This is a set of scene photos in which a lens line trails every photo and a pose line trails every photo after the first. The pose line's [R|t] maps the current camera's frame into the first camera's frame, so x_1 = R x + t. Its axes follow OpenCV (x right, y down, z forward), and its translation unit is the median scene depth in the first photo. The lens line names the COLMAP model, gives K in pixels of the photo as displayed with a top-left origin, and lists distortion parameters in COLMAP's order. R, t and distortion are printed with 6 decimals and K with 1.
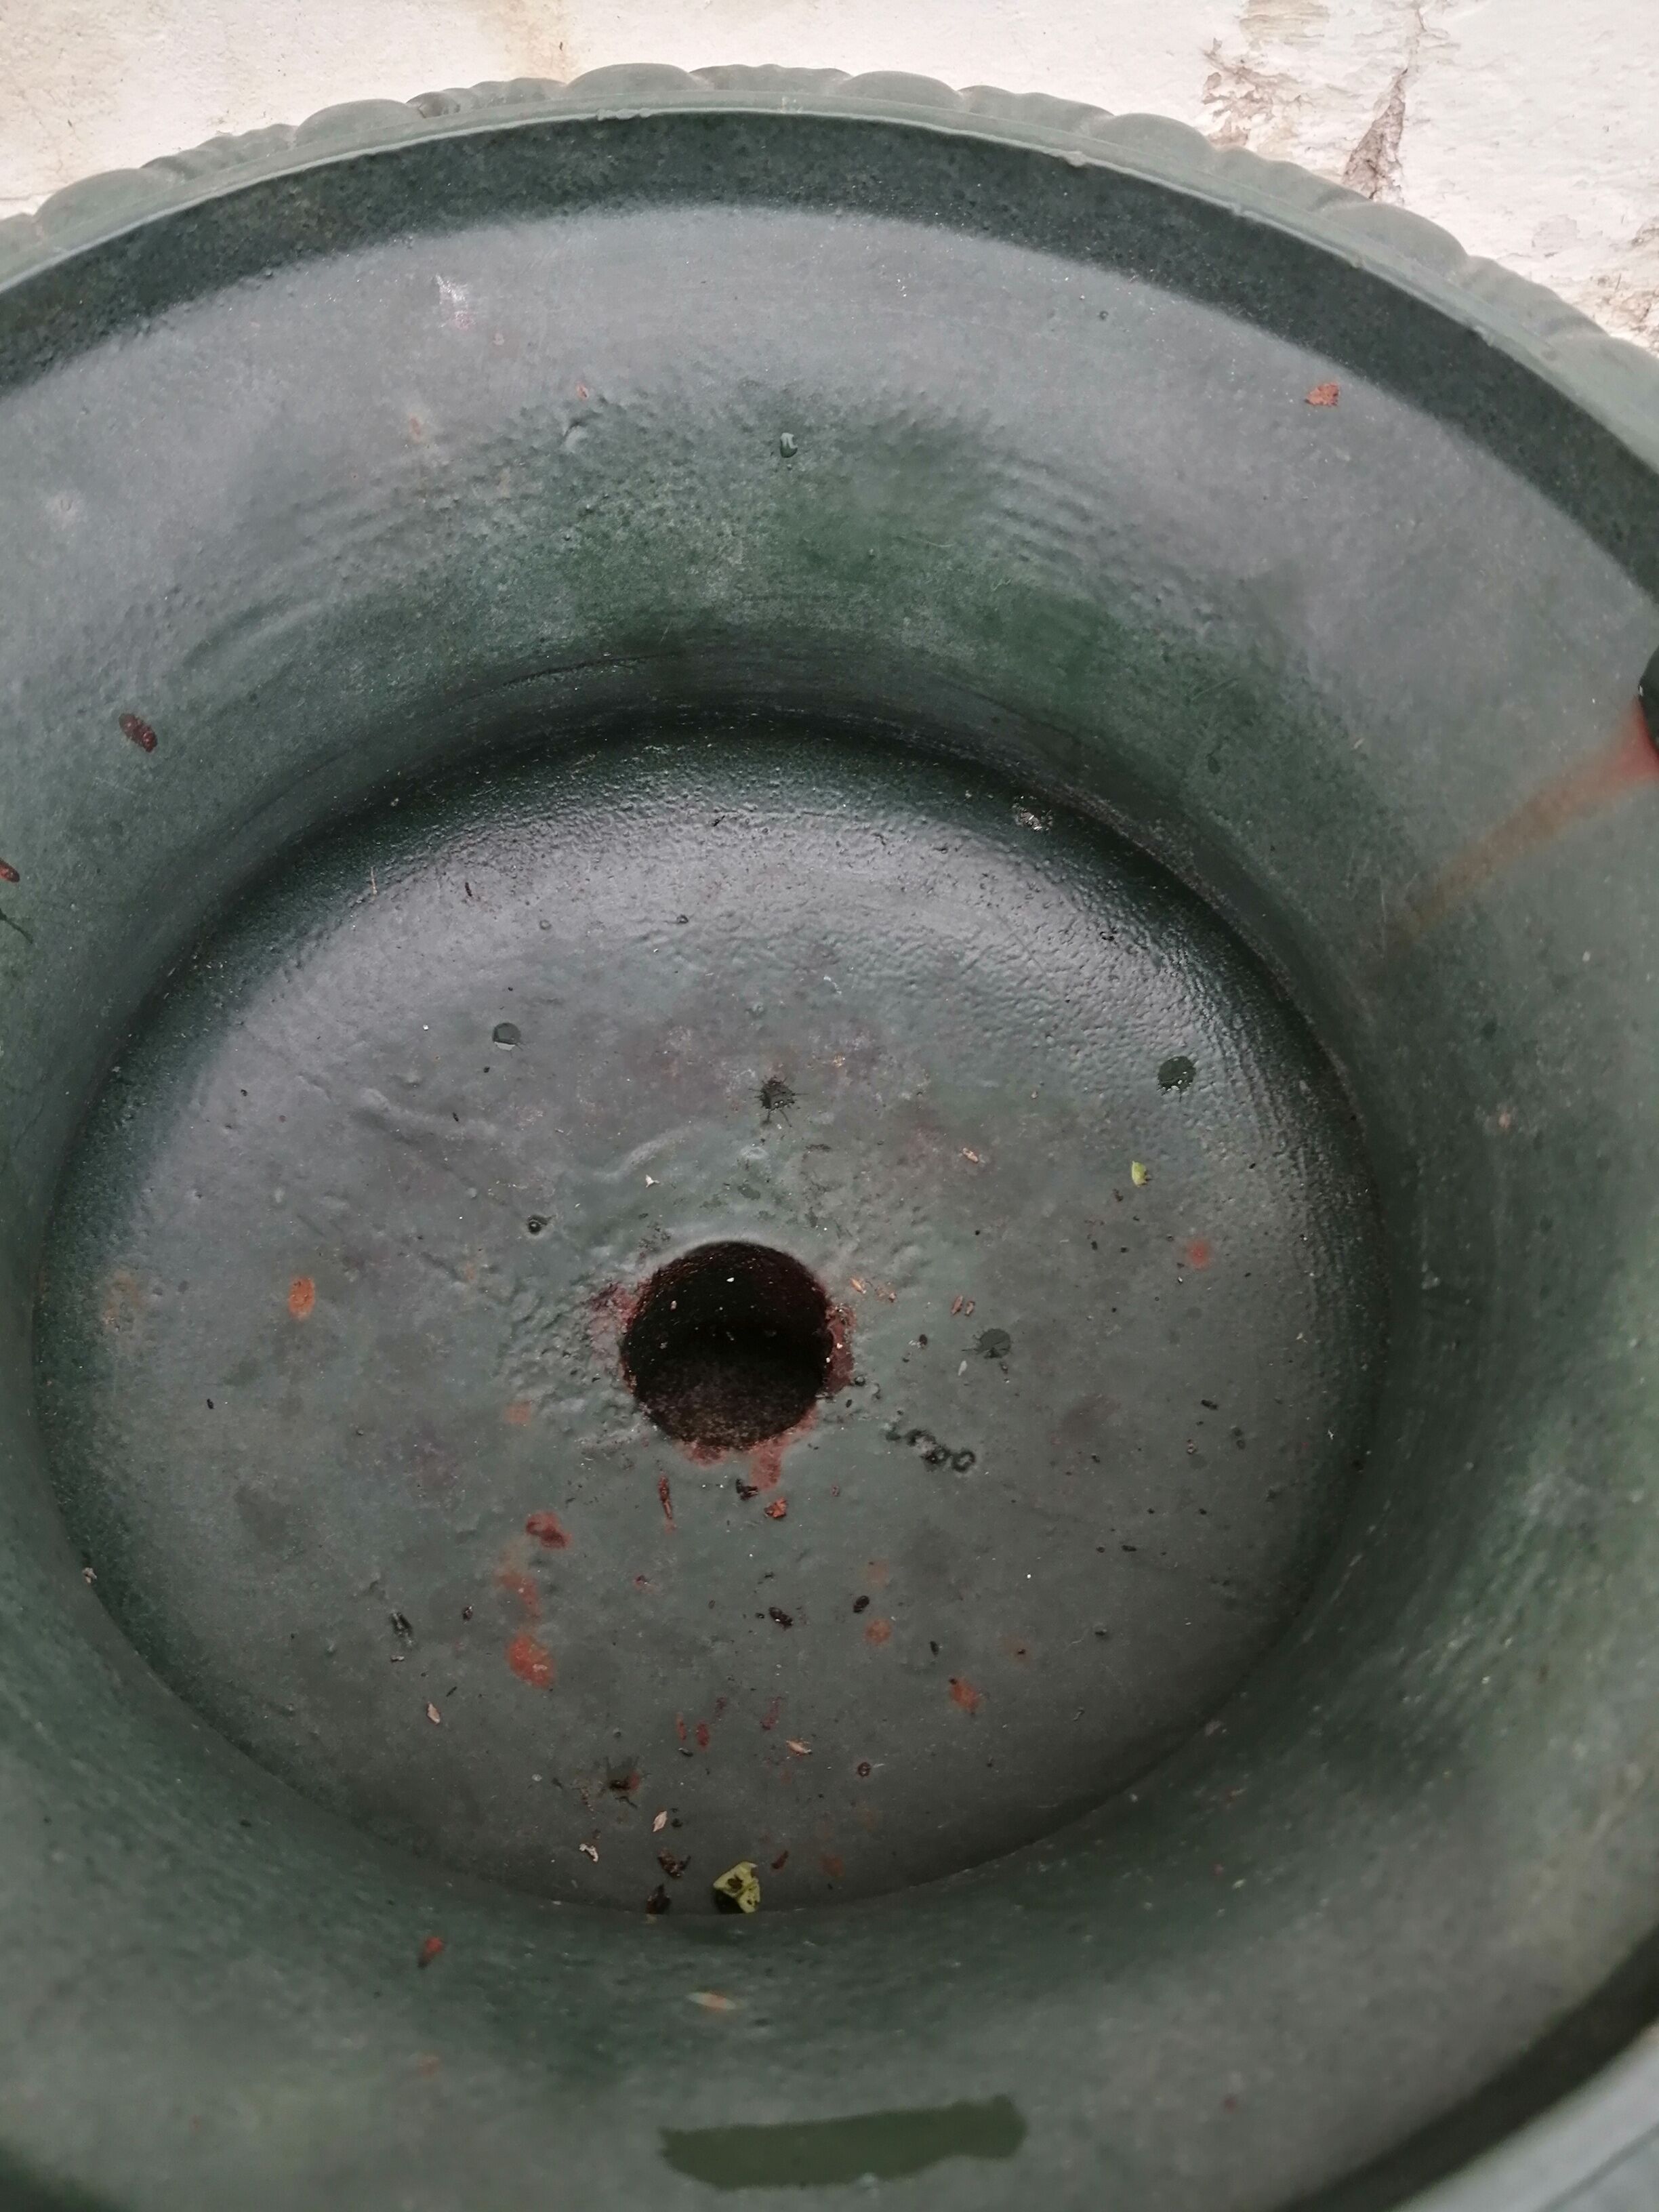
lens RADIAL K [[1773.8, 0, 829.5], [0, 1773.8, 1106.0], [0, 0, 1]] dist [-0.002190, -0.002801]
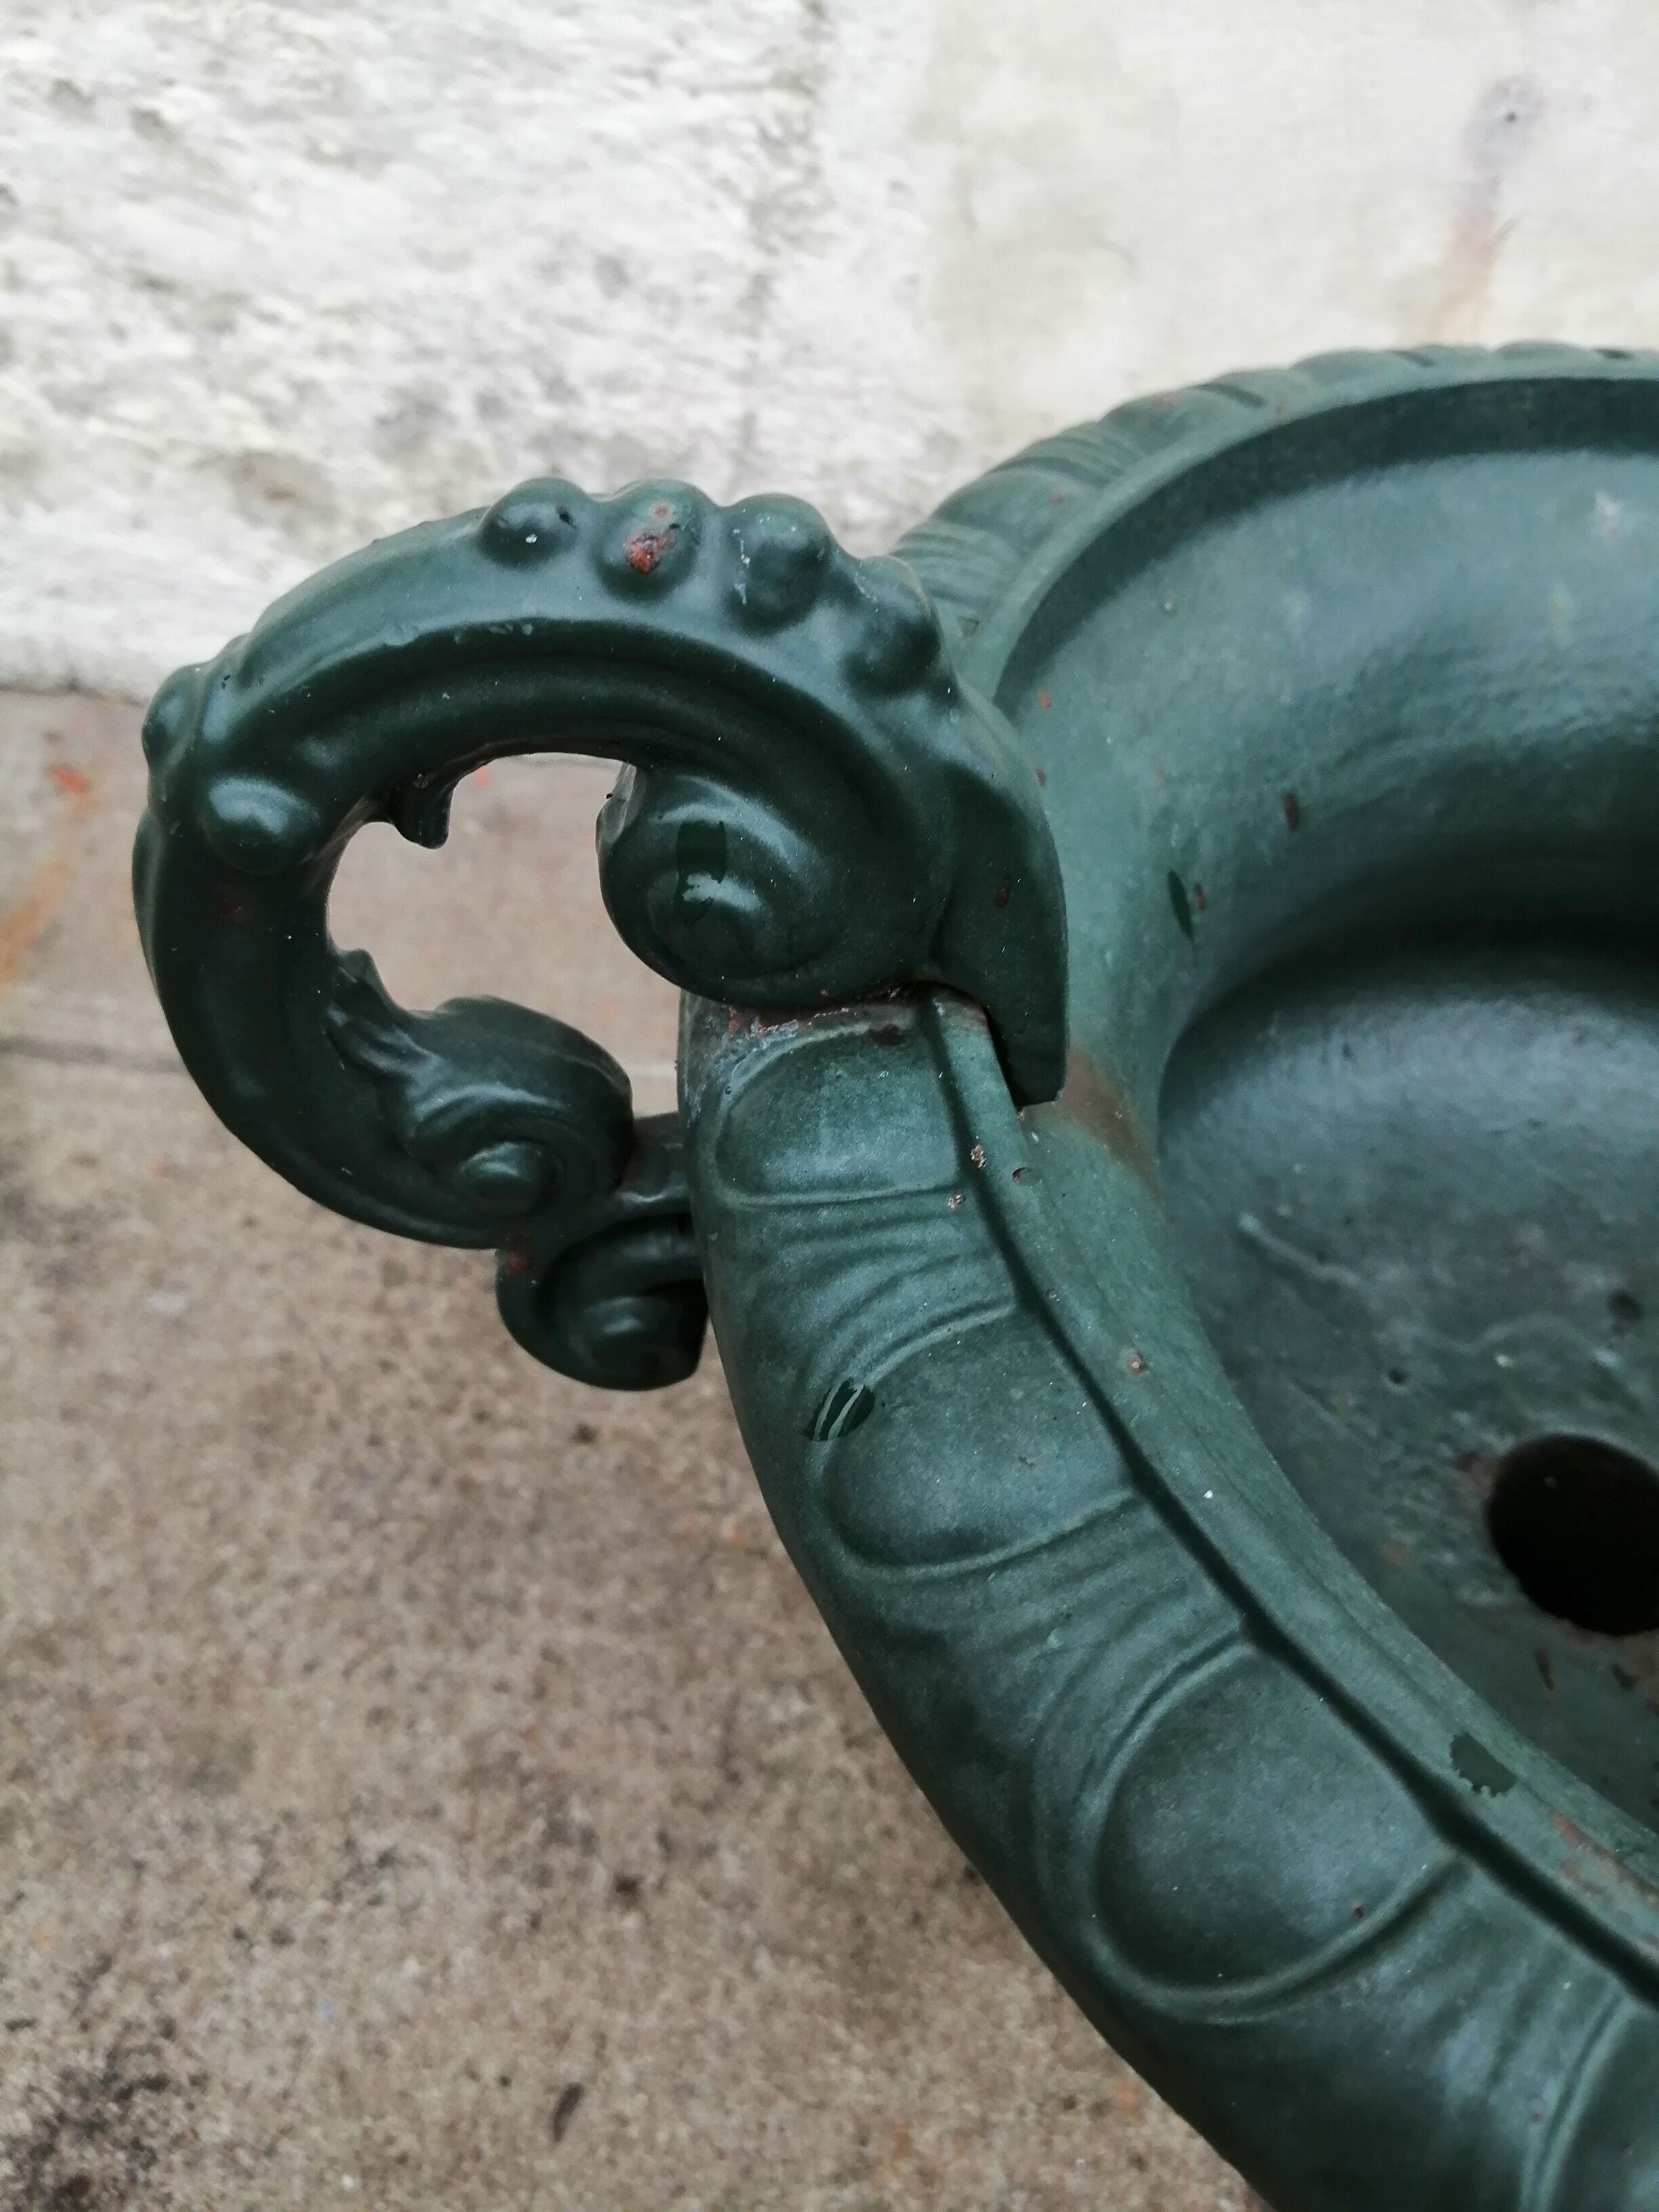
lens RADIAL K [[1773.8, 0, 829.5], [0, 1773.8, 1106.0], [0, 0, 1]] dist [-0.002190, -0.002801]
pose [[0.976718, 0.201251, -0.074295, -0.436962], [-0.212407, 0.955788, -0.203352, 0.193360], [0.030085, 0.214398, 0.976283, -0.024072]]
